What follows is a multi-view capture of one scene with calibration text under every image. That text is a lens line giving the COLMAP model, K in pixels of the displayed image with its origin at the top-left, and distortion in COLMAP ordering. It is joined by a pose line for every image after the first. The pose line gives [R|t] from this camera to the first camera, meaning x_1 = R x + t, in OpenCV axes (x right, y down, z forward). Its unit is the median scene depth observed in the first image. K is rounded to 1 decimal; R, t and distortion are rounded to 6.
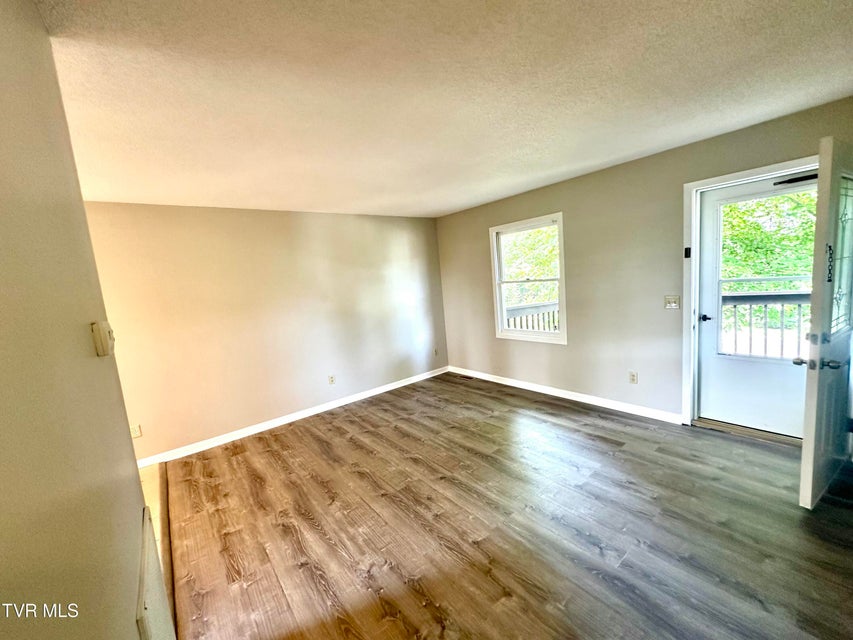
lens RADIAL K [[342.7, 0, 430.1], [0, 342.7, 320.8], [0, 0, 1]] dist [-0.010755, 0.000504]
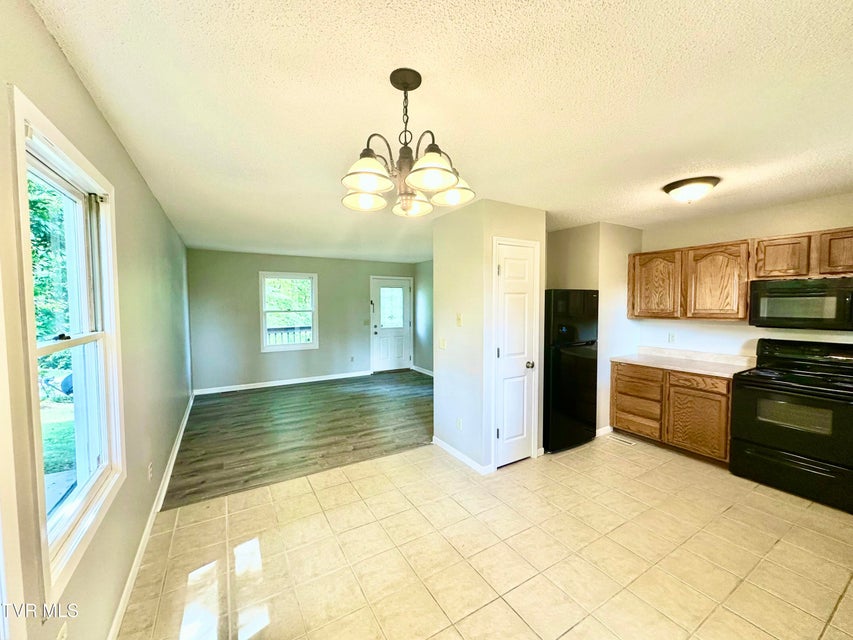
lens RADIAL K [[342.7, 0, 427.7], [0, 342.7, 317.6], [0, 0, 1]] dist [-0.010755, 0.000504]
pose [[0.136540, 0.043492, 0.989679, -1.428805], [0.114410, 0.991658, -0.059363, 0.092872], [-0.984006, 0.121335, 0.130426, 0.238429]]
